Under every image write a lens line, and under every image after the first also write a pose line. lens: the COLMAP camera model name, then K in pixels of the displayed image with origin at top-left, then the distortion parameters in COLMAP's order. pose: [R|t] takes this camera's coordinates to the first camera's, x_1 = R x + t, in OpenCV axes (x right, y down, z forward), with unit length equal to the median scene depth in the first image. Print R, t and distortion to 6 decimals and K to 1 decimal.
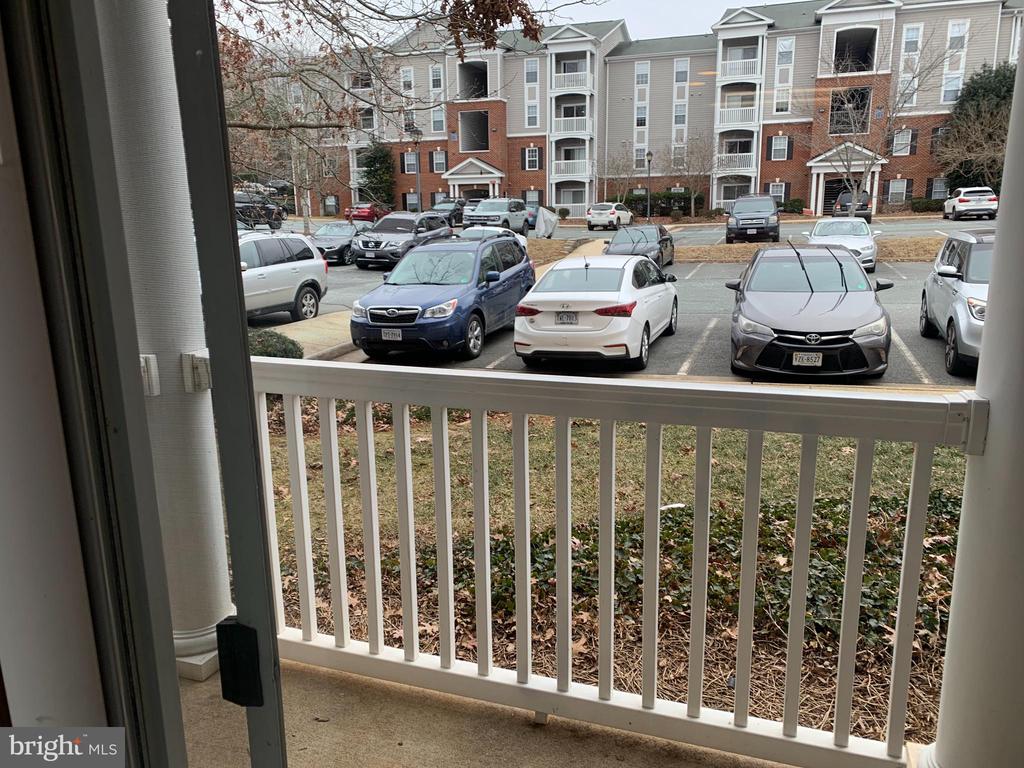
lens RADIAL K [[772.8, 0, 512.5], [0, 772.8, 393.2], [0, 0, 1]] dist [0.071549, -0.189789]
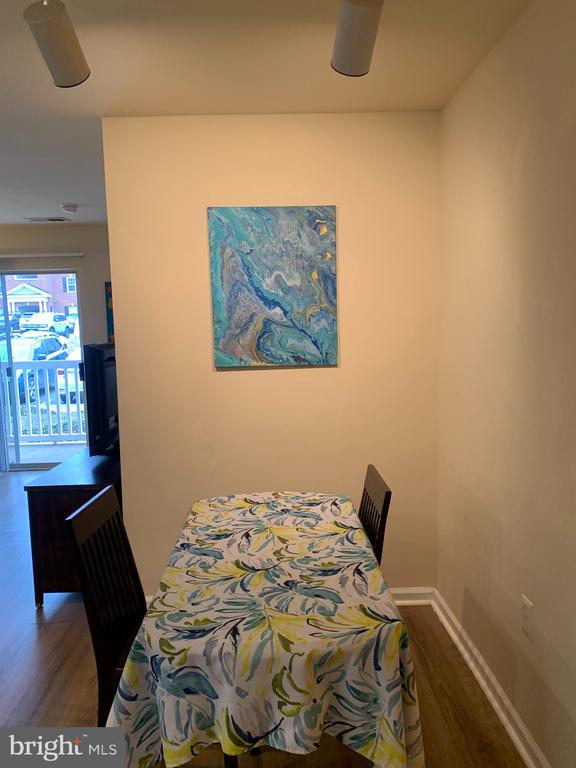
lens RADIAL K [[585.9, 0, 288.0], [0, 585.9, 384.0], [0, 0, 1]] dist [0.046830, -0.059899]
pose [[0.934044, -0.051640, 0.353406, 0.008039], [0.093667, 0.990276, -0.102861, 0.041169], [-0.344657, 0.129179, 0.929798, -0.183309]]
